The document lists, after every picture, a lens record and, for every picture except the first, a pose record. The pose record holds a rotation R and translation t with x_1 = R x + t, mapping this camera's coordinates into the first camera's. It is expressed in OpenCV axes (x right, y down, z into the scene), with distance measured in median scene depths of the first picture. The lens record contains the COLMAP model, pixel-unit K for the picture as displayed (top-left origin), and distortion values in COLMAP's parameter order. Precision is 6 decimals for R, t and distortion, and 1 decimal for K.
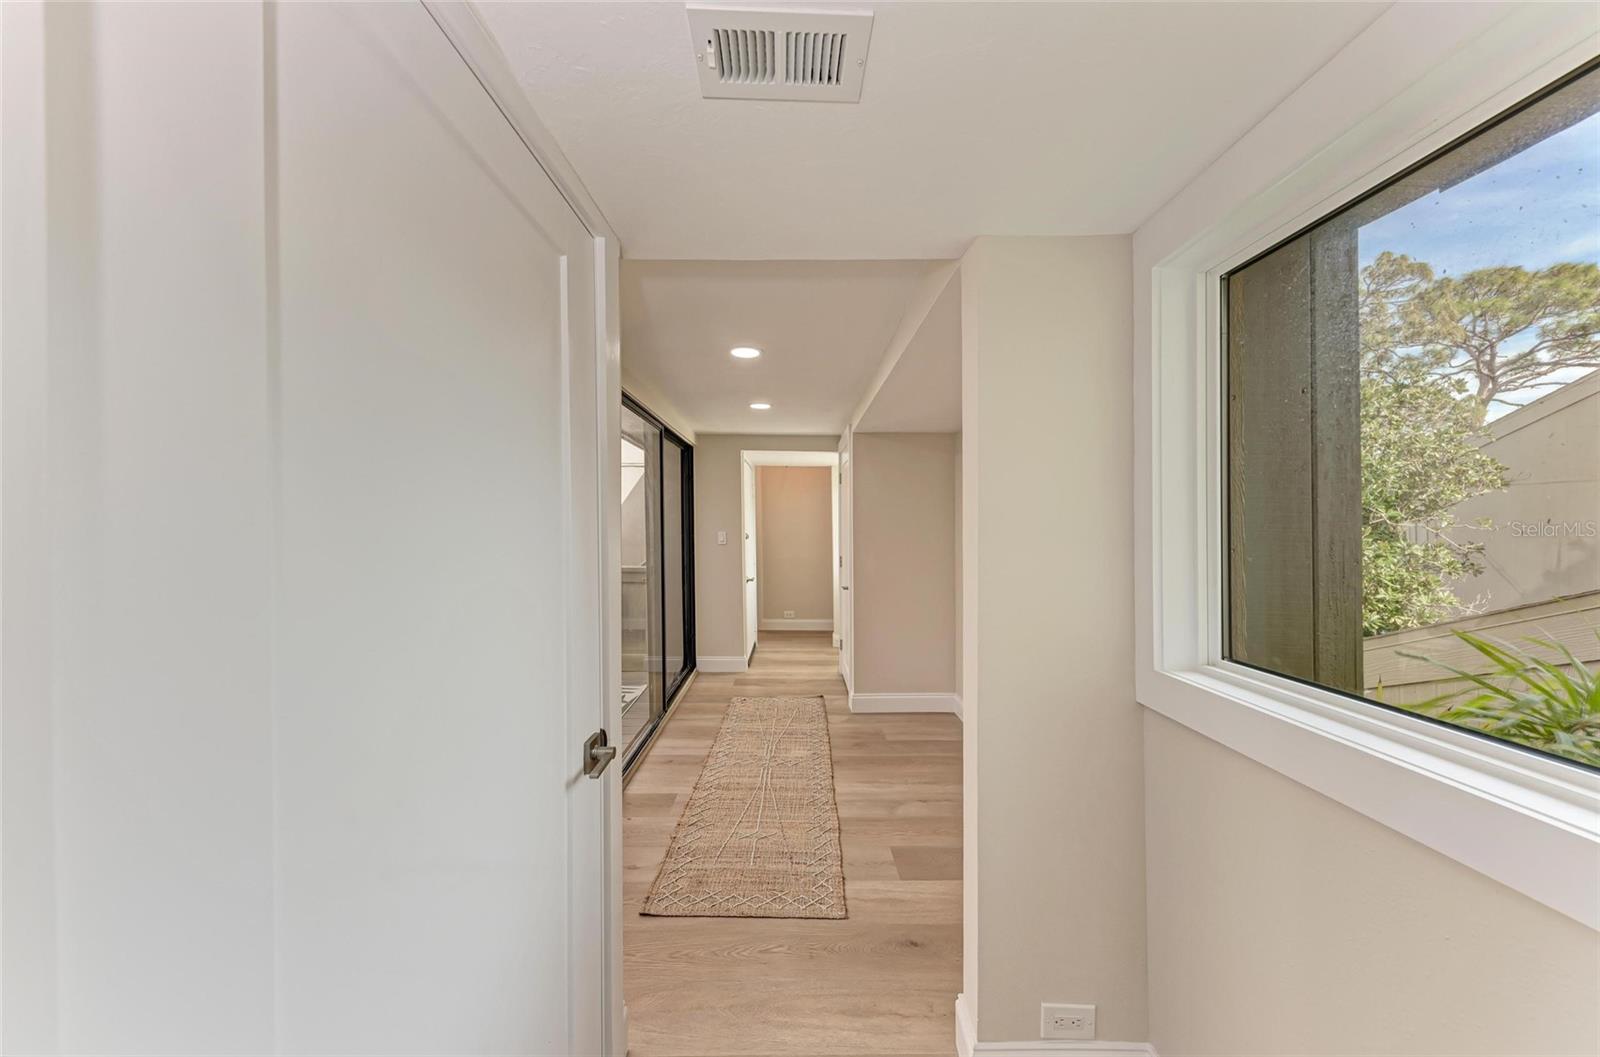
lens RADIAL K [[561.2, 0, 798.3], [0, 561.2, 533.1], [0, 0, 1]] dist [0.016212, -0.001417]
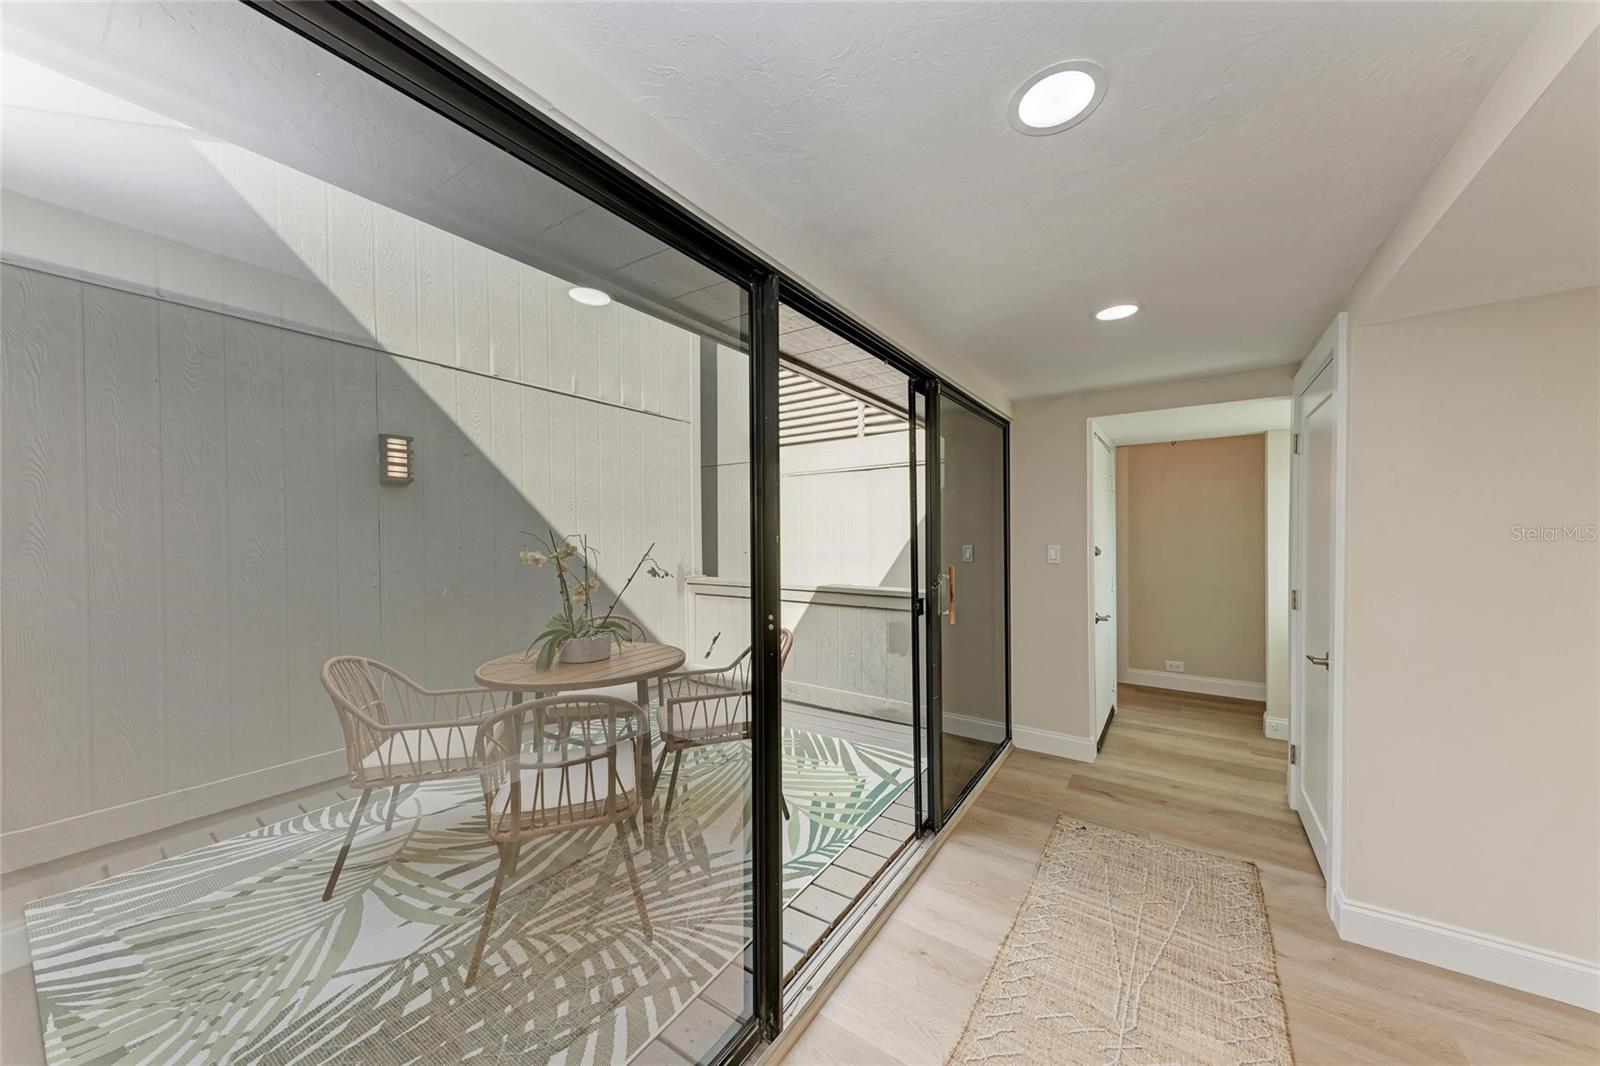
lens RADIAL K [[561.2, 0, 799.4], [0, 561.2, 547.4], [0, 0, 1]] dist [0.016212, -0.001417]
pose [[0.823100, 0.009131, -0.567822, -0.005158], [-0.001868, 0.999909, 0.013372, -0.006314], [0.567893, -0.009946, 0.823042, 0.277317]]
